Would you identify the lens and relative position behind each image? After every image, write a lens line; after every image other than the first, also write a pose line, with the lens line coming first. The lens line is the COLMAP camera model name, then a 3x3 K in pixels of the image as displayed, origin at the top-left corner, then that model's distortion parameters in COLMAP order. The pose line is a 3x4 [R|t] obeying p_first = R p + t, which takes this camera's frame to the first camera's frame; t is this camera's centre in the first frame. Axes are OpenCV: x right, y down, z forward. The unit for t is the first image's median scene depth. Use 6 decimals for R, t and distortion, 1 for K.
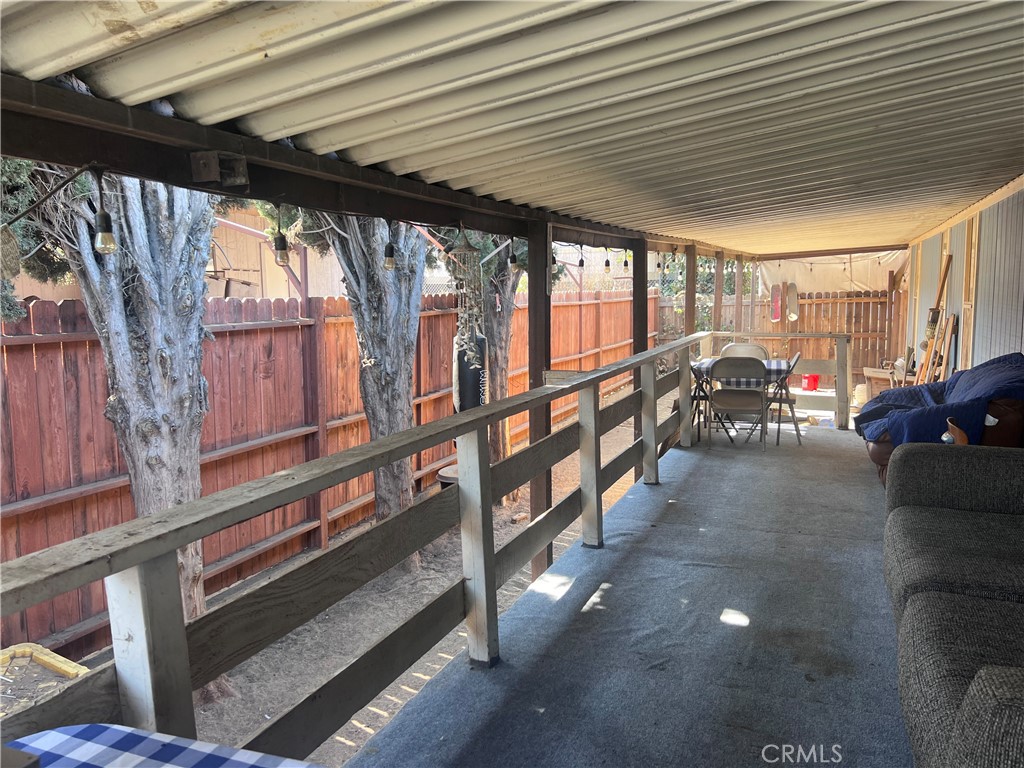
lens RADIAL K [[816.7, 0, 496.3], [0, 816.7, 385.1], [0, 0, 1]] dist [0.089098, -0.172890]
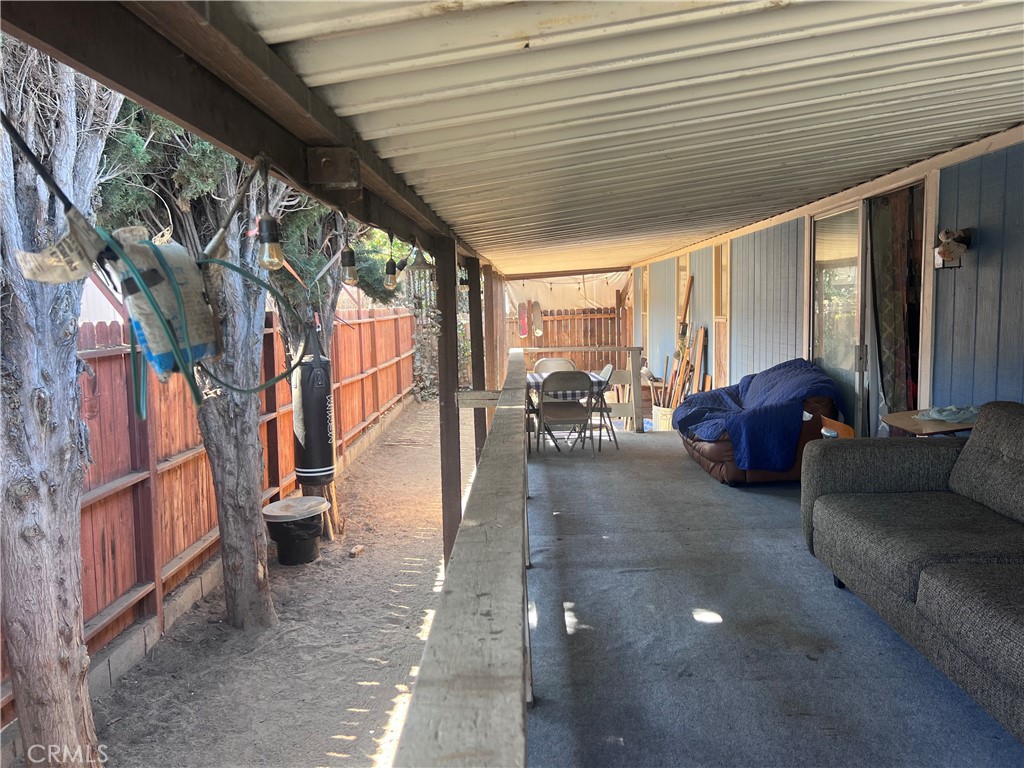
lens RADIAL K [[816.7, 0, 496.3], [0, 816.7, 385.1], [0, 0, 1]] dist [0.089098, -0.172890]
pose [[0.915399, -0.045118, 0.400011, -0.228542], [0.053464, 0.998522, -0.009724, -0.011393], [-0.398982, 0.030287, 0.916459, 0.075840]]
